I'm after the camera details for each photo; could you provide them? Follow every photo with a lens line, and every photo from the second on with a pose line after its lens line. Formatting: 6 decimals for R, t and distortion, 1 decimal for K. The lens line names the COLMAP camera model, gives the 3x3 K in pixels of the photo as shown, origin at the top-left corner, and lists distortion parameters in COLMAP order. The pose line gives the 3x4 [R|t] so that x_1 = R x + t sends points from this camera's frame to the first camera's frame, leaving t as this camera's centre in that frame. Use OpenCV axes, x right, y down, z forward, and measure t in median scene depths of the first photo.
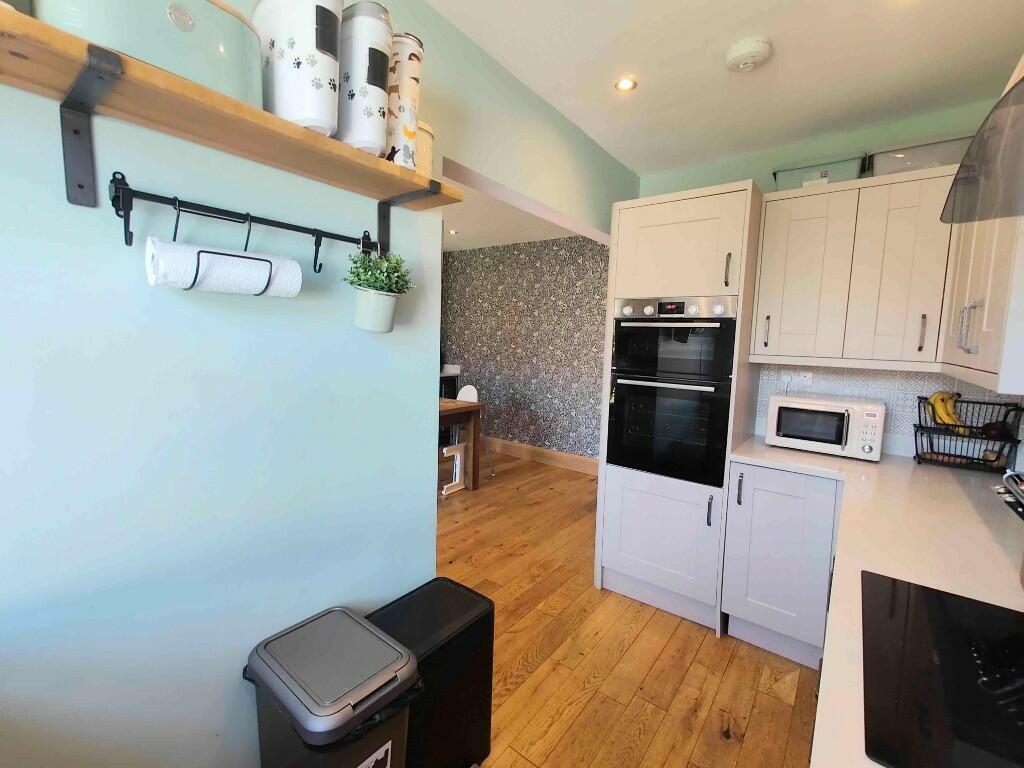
lens RADIAL K [[447.3, 0, 505.2], [0, 447.3, 384.0], [0, 0, 1]] dist [-0.013919, -0.000648]
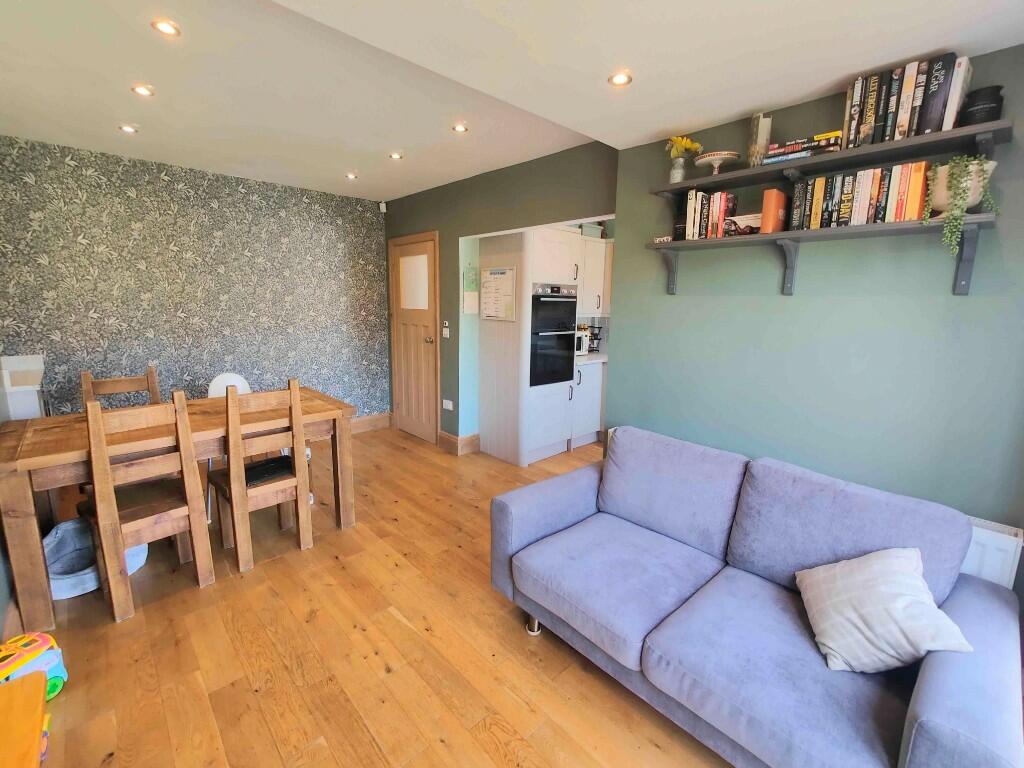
lens RADIAL K [[447.3, 0, 508.0], [0, 447.3, 381.5], [0, 0, 1]] dist [-0.013919, -0.000648]
pose [[0.144409, -0.187872, 0.971520, -1.008573], [0.088935, 0.980301, 0.176351, -0.096509], [-0.985513, 0.060935, 0.158272, 0.622795]]
